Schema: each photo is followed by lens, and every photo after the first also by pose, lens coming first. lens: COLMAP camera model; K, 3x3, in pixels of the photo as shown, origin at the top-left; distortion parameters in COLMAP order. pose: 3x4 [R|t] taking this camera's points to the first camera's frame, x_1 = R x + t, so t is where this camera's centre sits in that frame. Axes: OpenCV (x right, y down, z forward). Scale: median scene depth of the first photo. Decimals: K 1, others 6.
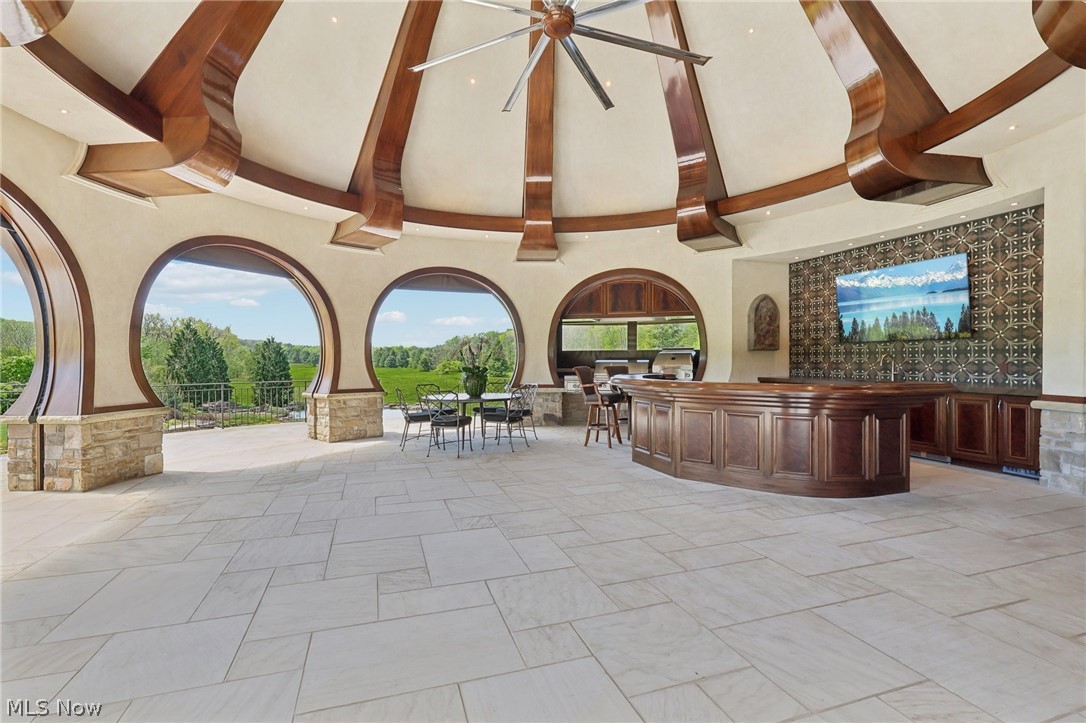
lens RADIAL K [[508.0, 0, 550.3], [0, 508.0, 357.5], [0, 0, 1]] dist [0.003447, 0.000251]
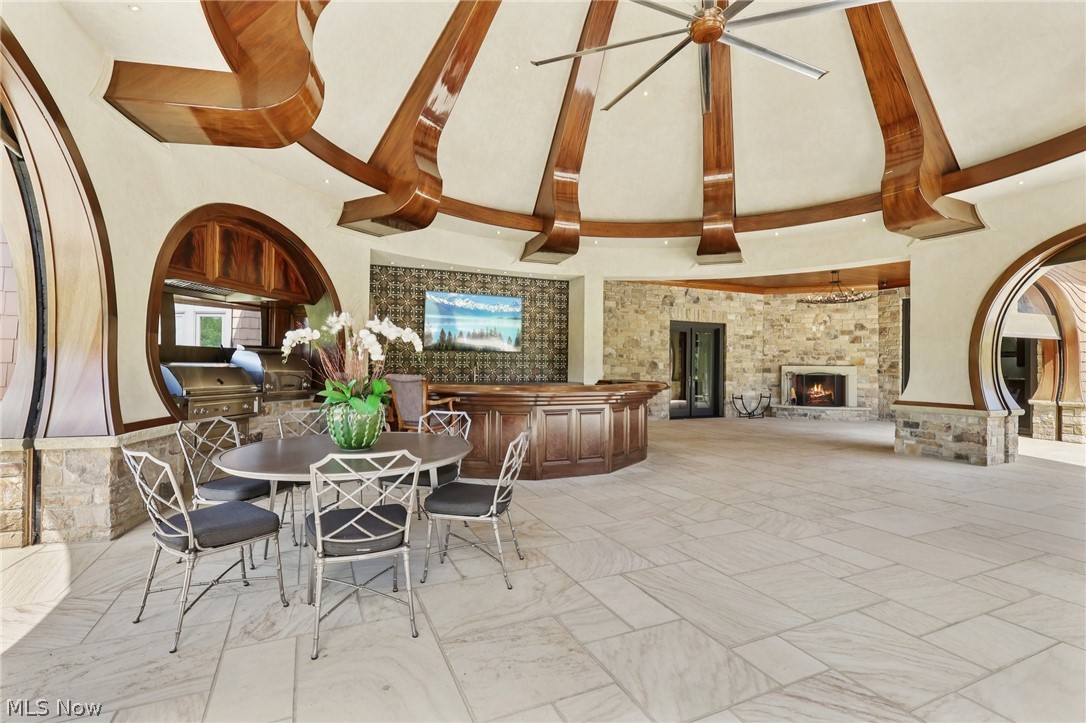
lens RADIAL K [[508.0, 0, 542.8], [0, 508.0, 362.8], [0, 0, 1]] dist [0.003447, 0.000251]
pose [[-0.091143, 0.009874, 0.995789, -0.706842], [-0.007150, 0.999919, -0.010570, 0.011221], [-0.995812, -0.008084, -0.091065, 1.068012]]
